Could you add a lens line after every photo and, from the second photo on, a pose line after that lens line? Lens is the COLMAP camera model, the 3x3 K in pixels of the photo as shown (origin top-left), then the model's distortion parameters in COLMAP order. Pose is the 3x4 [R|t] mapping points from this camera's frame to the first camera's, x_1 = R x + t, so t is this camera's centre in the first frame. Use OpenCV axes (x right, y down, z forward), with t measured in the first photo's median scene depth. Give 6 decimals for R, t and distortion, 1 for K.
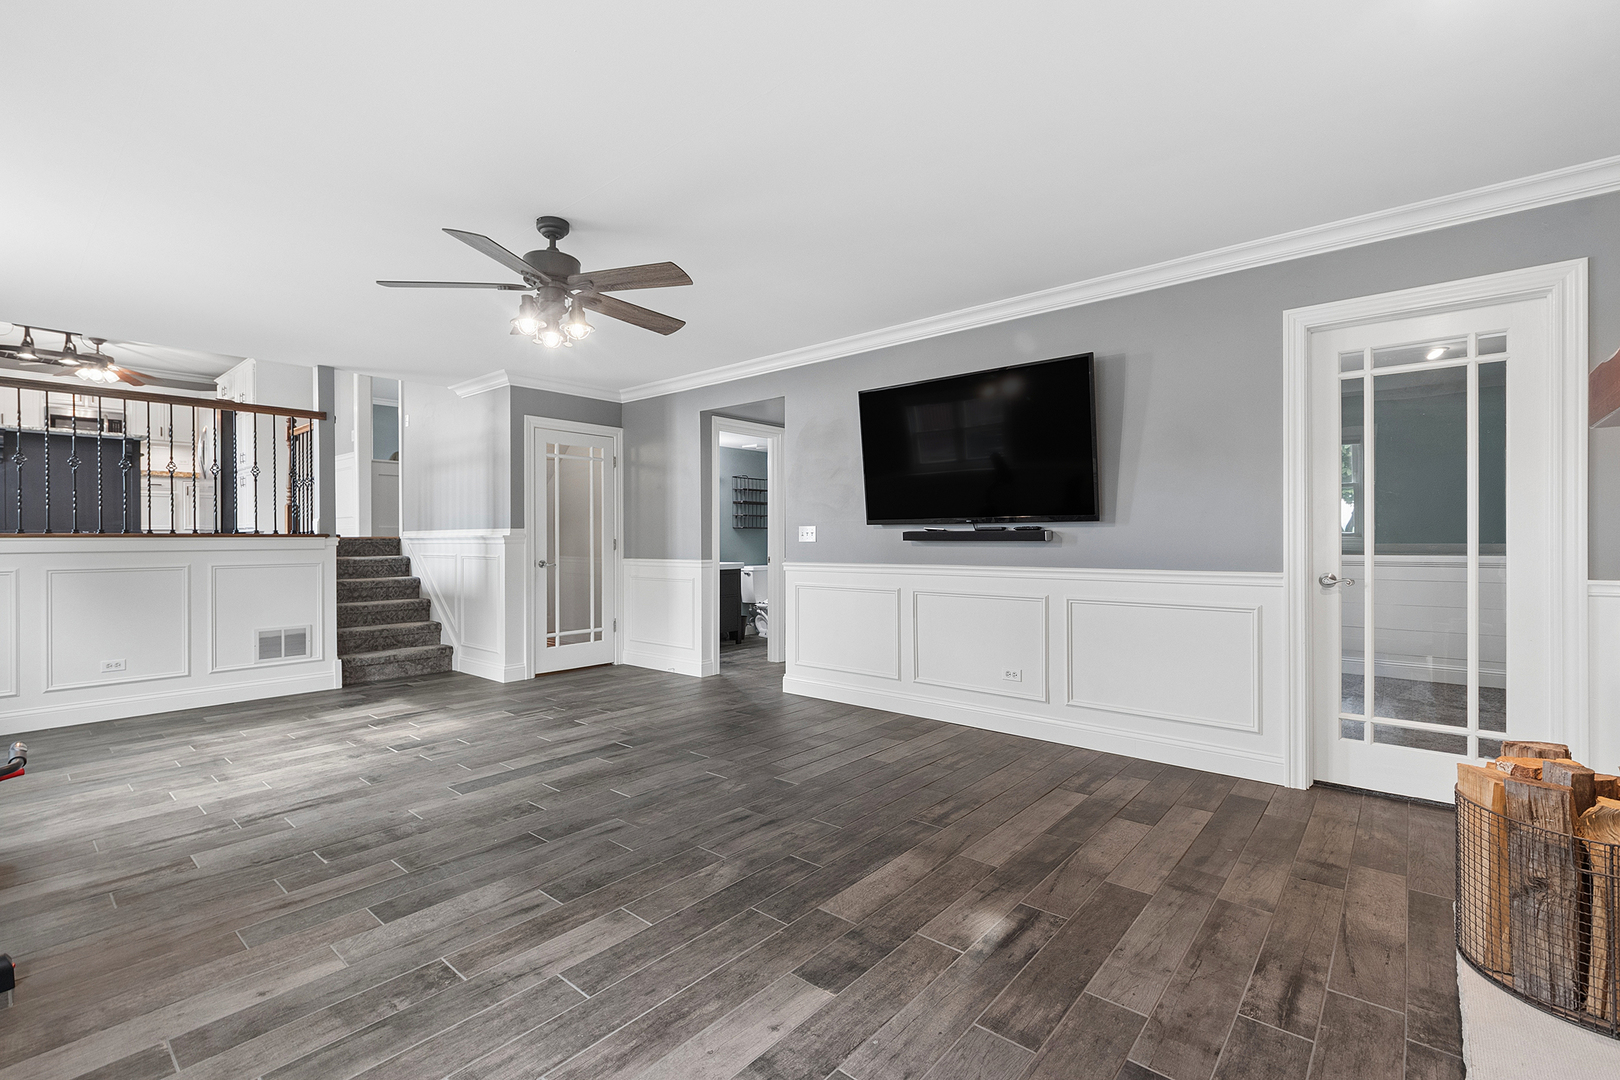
lens RADIAL K [[718.8, 0, 803.2], [0, 718.8, 535.6], [0, 0, 1]] dist [-0.004575, 0.001914]
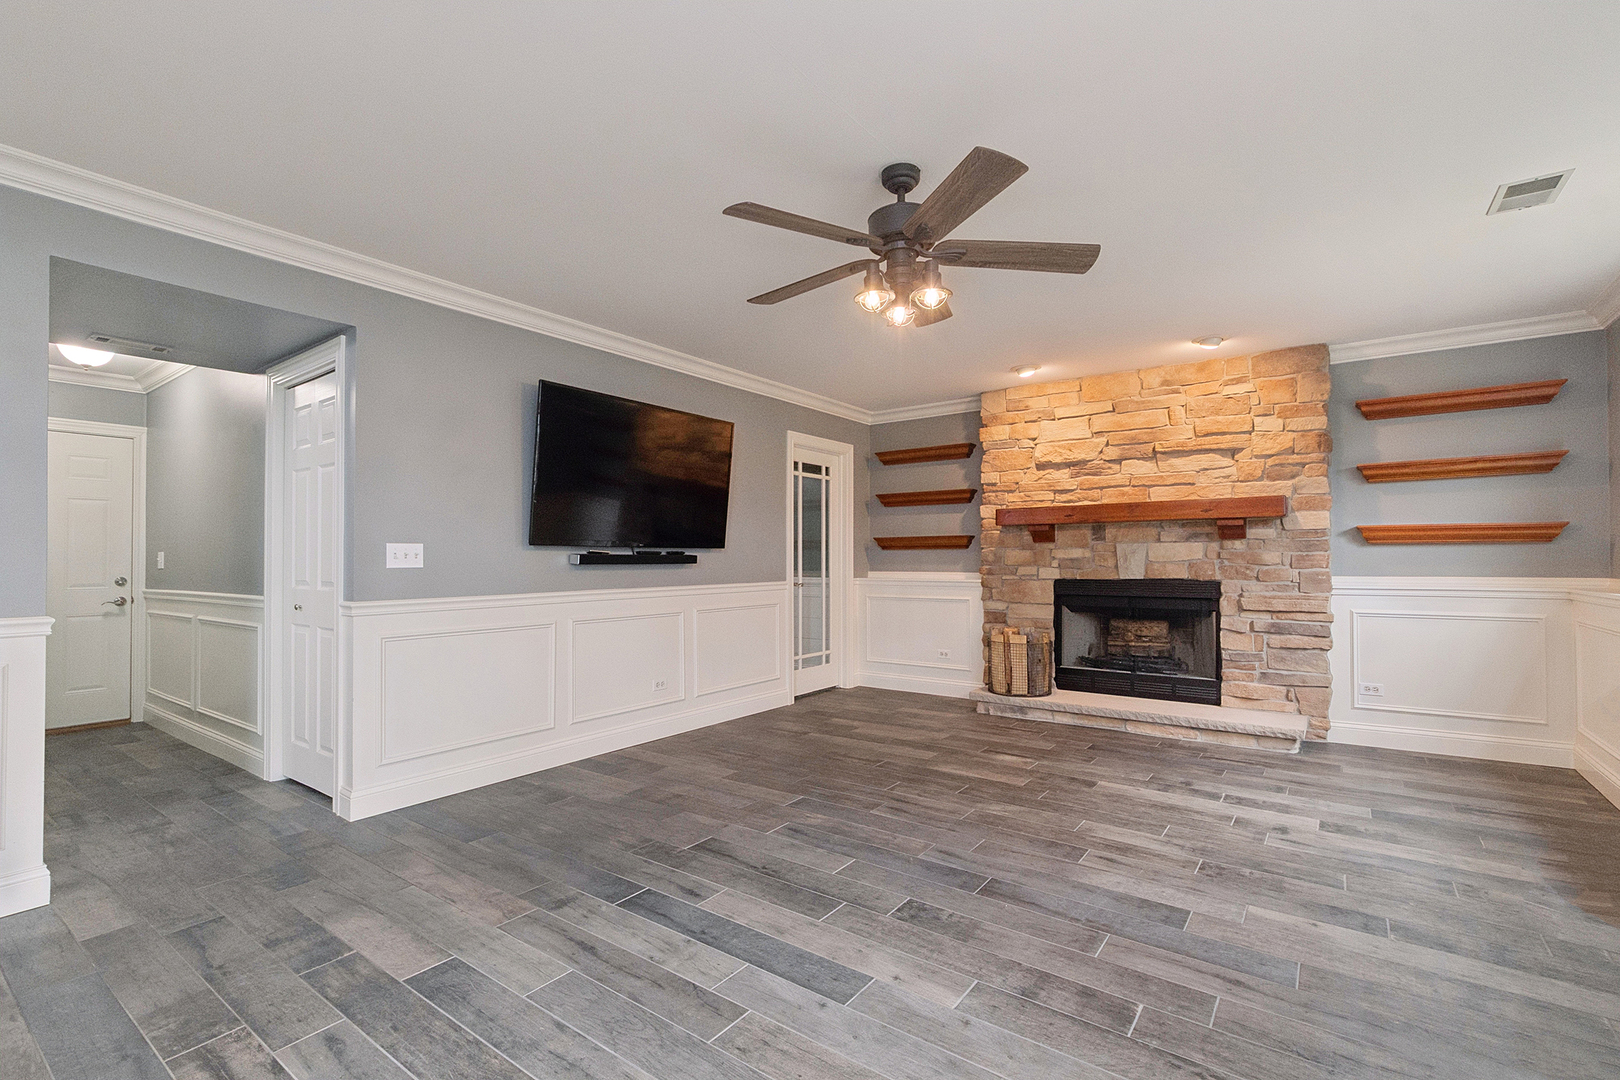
lens RADIAL K [[718.8, 0, 815.7], [0, 718.8, 548.5], [0, 0, 1]] dist [-0.004575, 0.001914]
pose [[-0.078954, 0.019753, 0.996683, -1.383233], [0.002932, 0.999804, -0.019582, 0.010626], [-0.996874, 0.001376, -0.078996, 1.399706]]
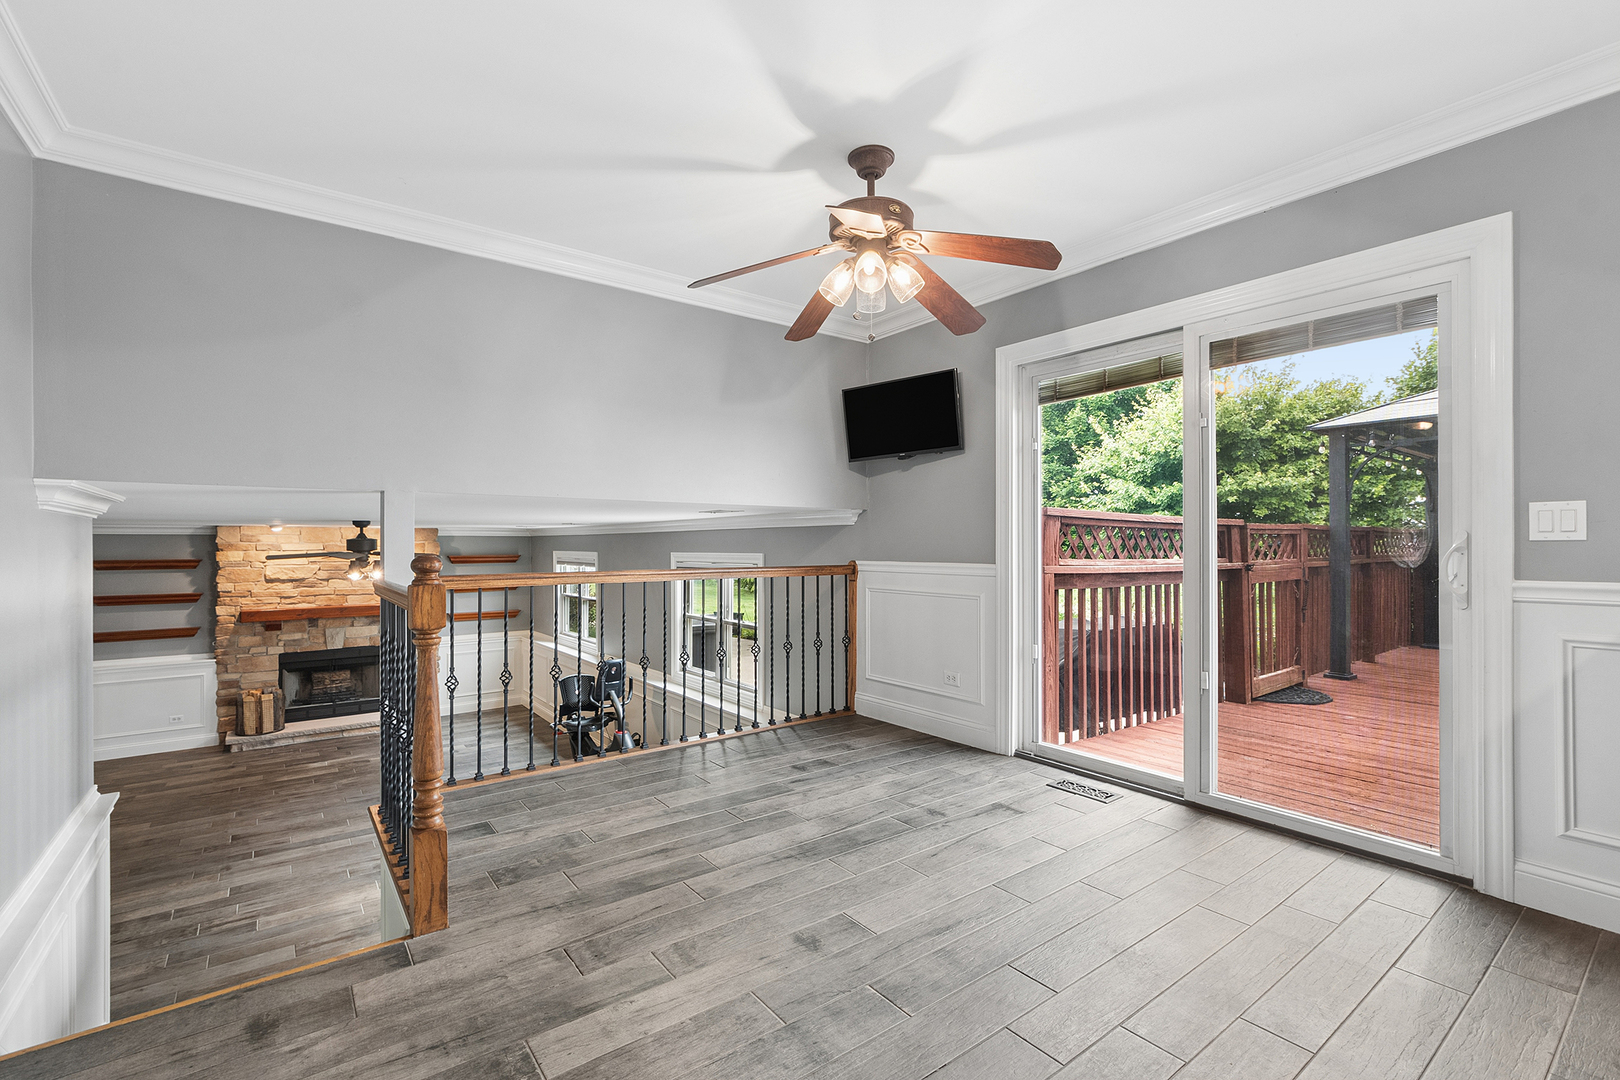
lens RADIAL K [[718.8, 0, 807.5], [0, 718.8, 540.7], [0, 0, 1]] dist [-0.004575, 0.001914]
pose [[-0.976659, 0.004039, 0.214757, -2.428377], [0.002802, 0.999978, -0.006061, -0.441955], [-0.214777, -0.005318, -0.976649, 3.275306]]
